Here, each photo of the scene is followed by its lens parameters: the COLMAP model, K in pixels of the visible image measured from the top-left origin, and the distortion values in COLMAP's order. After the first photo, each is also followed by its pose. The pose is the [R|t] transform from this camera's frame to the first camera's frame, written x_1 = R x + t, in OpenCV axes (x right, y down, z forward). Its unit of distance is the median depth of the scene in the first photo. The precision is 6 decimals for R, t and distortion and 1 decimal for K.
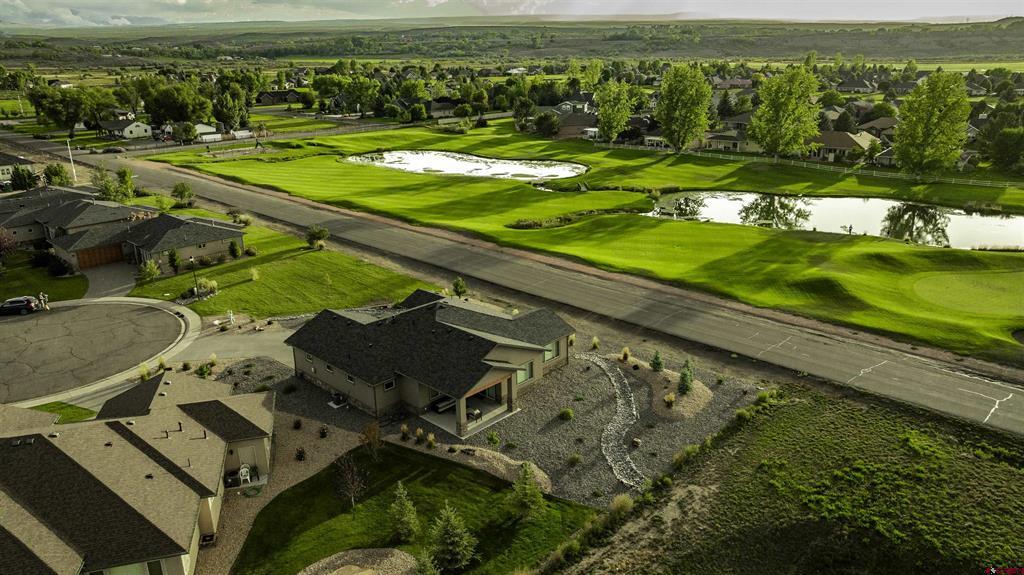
lens RADIAL K [[728.9, 0, 512.0], [0, 728.9, 287.5], [0, 0, 1]] dist [-0.035325, 0.034598]
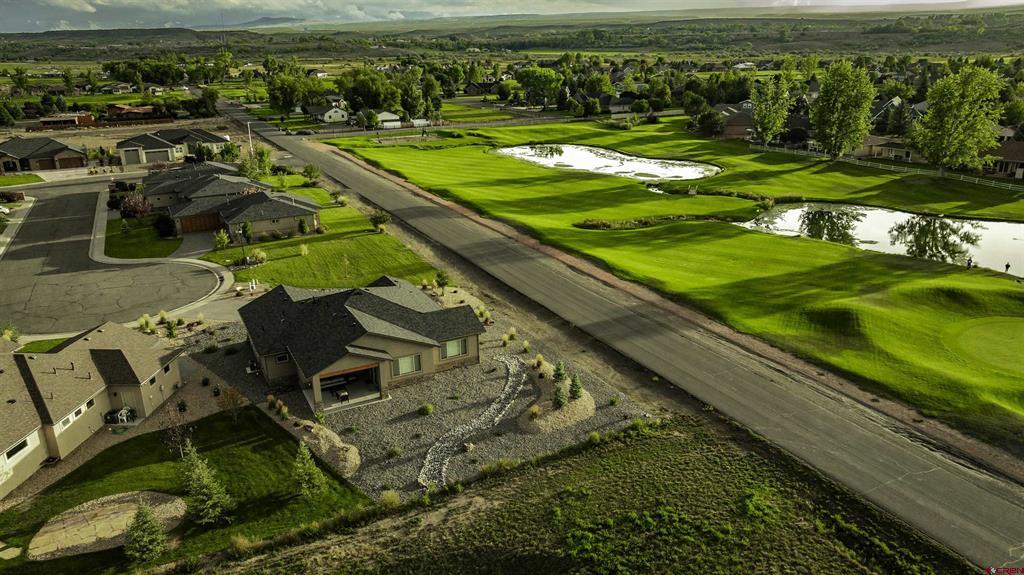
lens RADIAL K [[728.9, 0, 512.0], [0, 728.9, 287.5], [0, 0, 1]] dist [-0.035325, 0.034598]
pose [[0.947217, 0.101293, -0.304171, 0.246148], [-0.098509, 0.994834, 0.024527, -0.016663], [0.305084, 0.006732, 0.952302, 0.033344]]
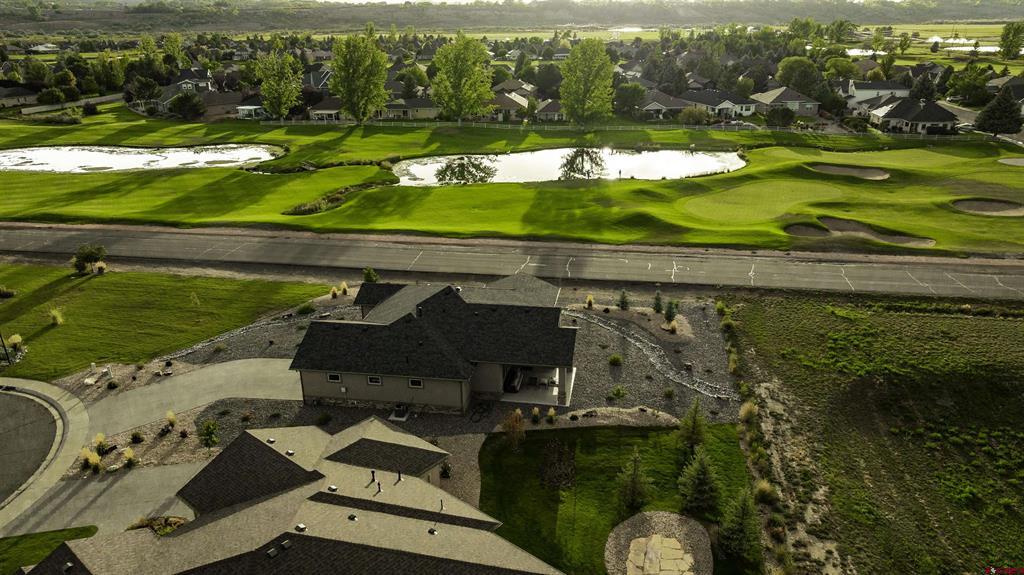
lens RADIAL K [[728.9, 0, 512.0], [0, 728.9, 287.5], [0, 0, 1]] dist [-0.035325, 0.034598]
pose [[0.824347, -0.193269, 0.532070, -0.304343], [0.175329, 0.980864, 0.084648, -0.023975], [-0.538249, 0.023508, 0.842458, 0.093853]]
